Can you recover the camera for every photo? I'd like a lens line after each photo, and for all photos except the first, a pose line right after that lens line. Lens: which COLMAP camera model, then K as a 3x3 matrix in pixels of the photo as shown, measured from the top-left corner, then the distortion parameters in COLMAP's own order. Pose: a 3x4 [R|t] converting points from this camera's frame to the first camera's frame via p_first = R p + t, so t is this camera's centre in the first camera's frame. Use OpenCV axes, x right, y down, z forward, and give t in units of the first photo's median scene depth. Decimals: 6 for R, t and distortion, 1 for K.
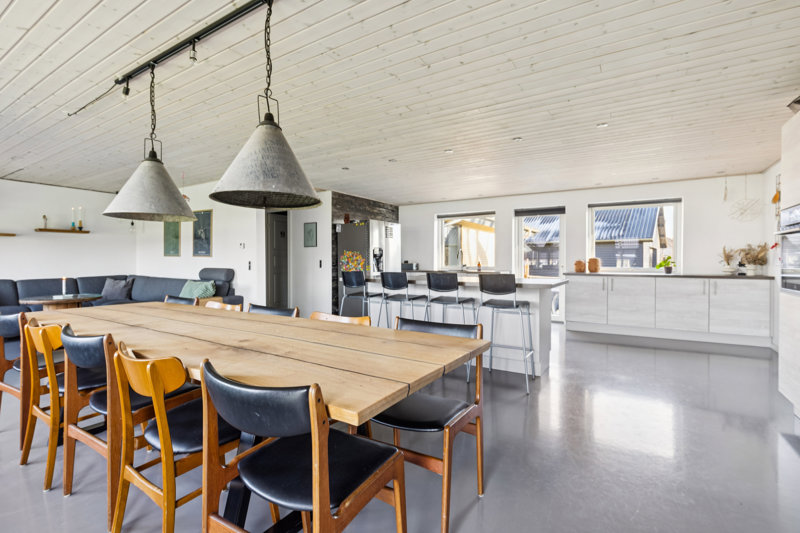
lens RADIAL K [[375.4, 0, 397.5], [0, 375.4, 263.9], [0, 0, 1]] dist [0.000267, 0.000176]
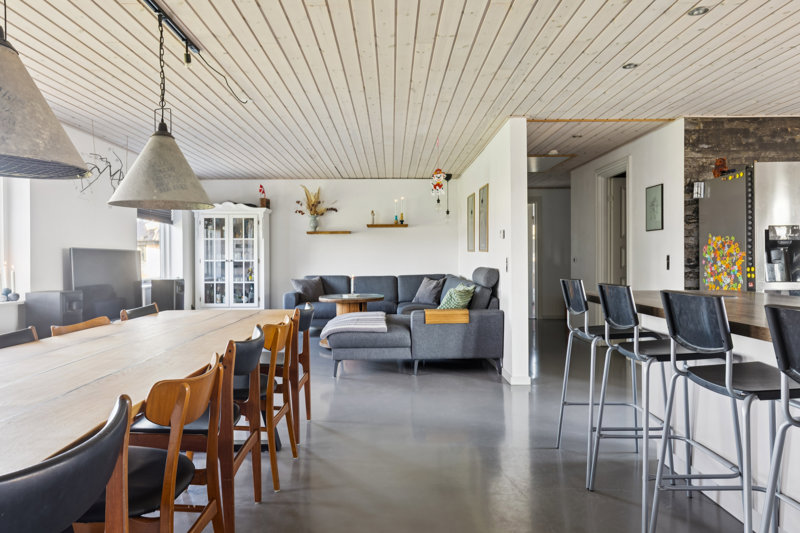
lens RADIAL K [[512.0, 0, 400.0], [0, 512.0, 265.3], [0, 0, 1]] dist [-0.001807, -0.002930]
pose [[0.548678, 0.010494, -0.835968, 0.194554], [-0.003388, 0.999941, 0.010329, -0.001937], [0.836027, -0.002835, 0.548681, 0.312562]]
